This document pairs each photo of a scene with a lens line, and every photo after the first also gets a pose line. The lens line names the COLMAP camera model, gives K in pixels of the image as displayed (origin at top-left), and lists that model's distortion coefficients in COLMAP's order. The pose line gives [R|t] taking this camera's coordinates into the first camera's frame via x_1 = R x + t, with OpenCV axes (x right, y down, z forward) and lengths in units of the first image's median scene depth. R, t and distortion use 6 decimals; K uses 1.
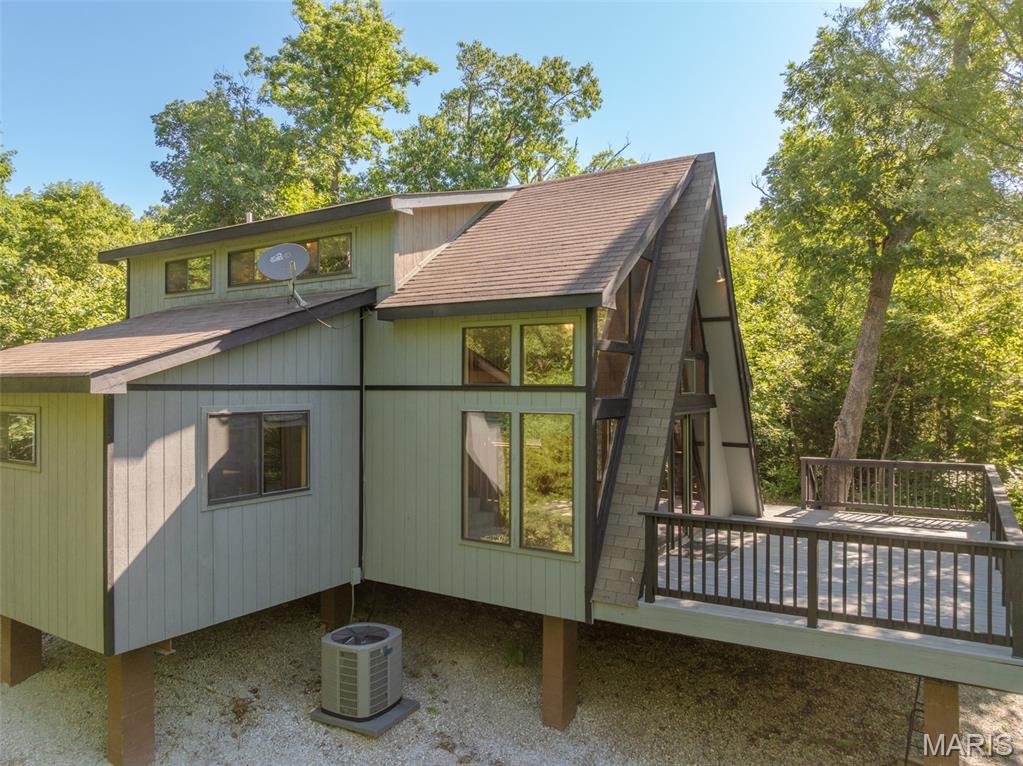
lens RADIAL K [[729.0, 0, 508.0], [0, 729.0, 378.8], [0, 0, 1]] dist [-0.060669, 0.027092]
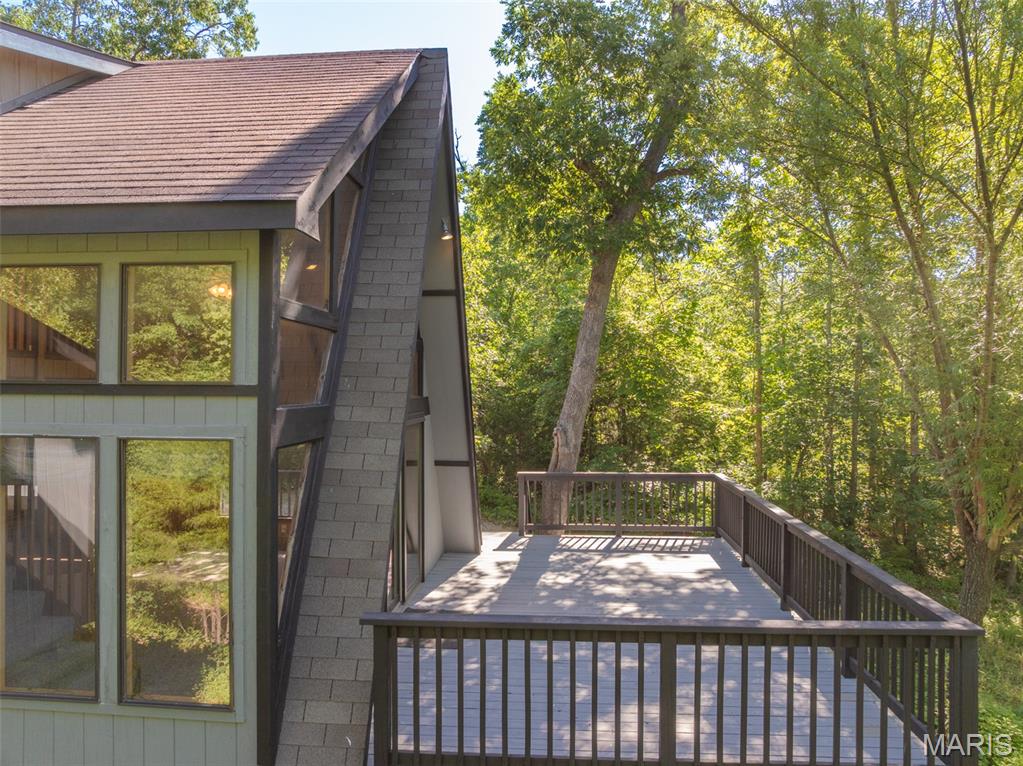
lens RADIAL K [[719.0, 0, 510.7], [0, 719.0, 375.7], [0, 0, 1]] dist [-0.025933, 0.001860]
pose [[0.885190, 0.007892, 0.465162, 0.023817], [-0.006209, 0.999967, -0.005150, 0.004167], [-0.465188, 0.001670, 0.885211, 0.385170]]
